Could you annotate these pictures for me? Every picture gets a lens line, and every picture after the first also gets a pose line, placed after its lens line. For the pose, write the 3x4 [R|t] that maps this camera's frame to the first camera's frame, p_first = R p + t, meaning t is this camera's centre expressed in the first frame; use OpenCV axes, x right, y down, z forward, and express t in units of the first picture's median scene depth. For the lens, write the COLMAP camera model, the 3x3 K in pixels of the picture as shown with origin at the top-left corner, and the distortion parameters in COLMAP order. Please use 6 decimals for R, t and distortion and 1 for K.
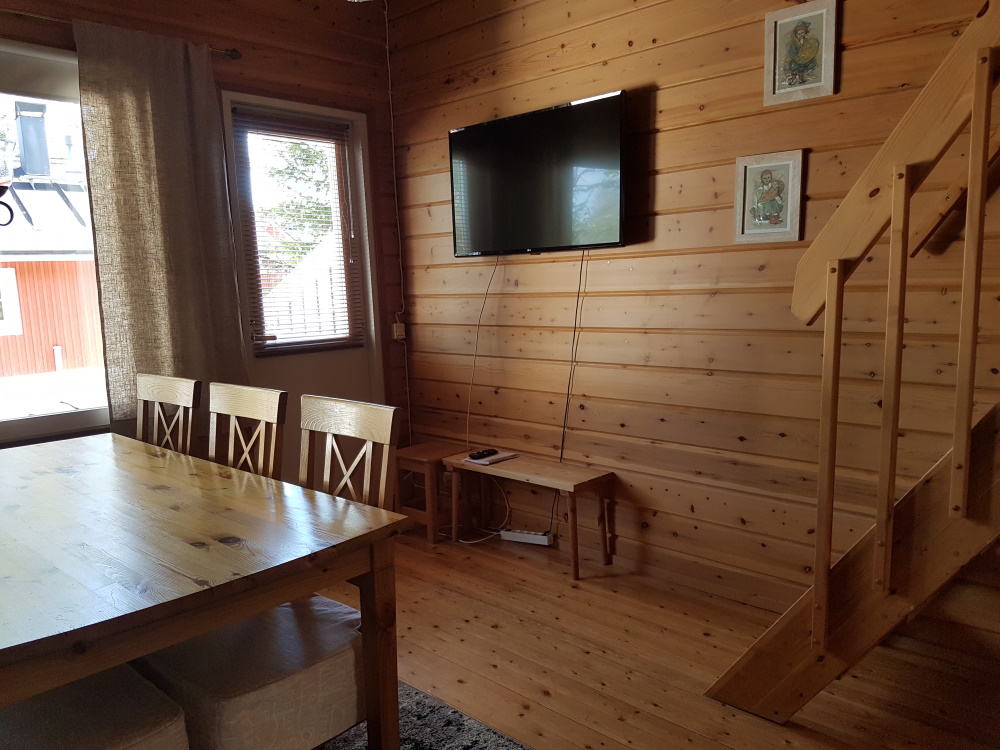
lens RADIAL K [[799.4, 0, 500.0], [0, 799.4, 375.0], [0, 0, 1]] dist [0.106696, -0.171782]
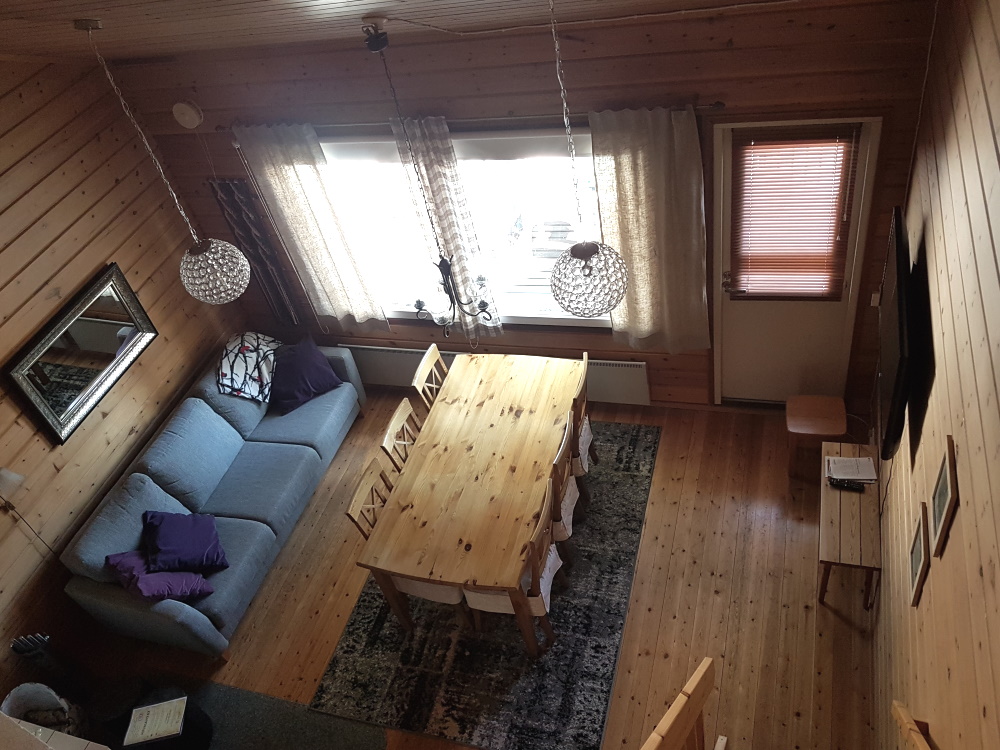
lens RADIAL K [[822.9, 0, 519.1], [0, 822.9, 371.2], [0, 0, 1]] dist [0.261190, -0.568151]
pose [[0.468850, 0.567947, -0.676473, 0.601052], [0.046289, 0.749016, 0.660933, -0.978841], [0.882064, -0.341192, 0.324886, 0.249457]]
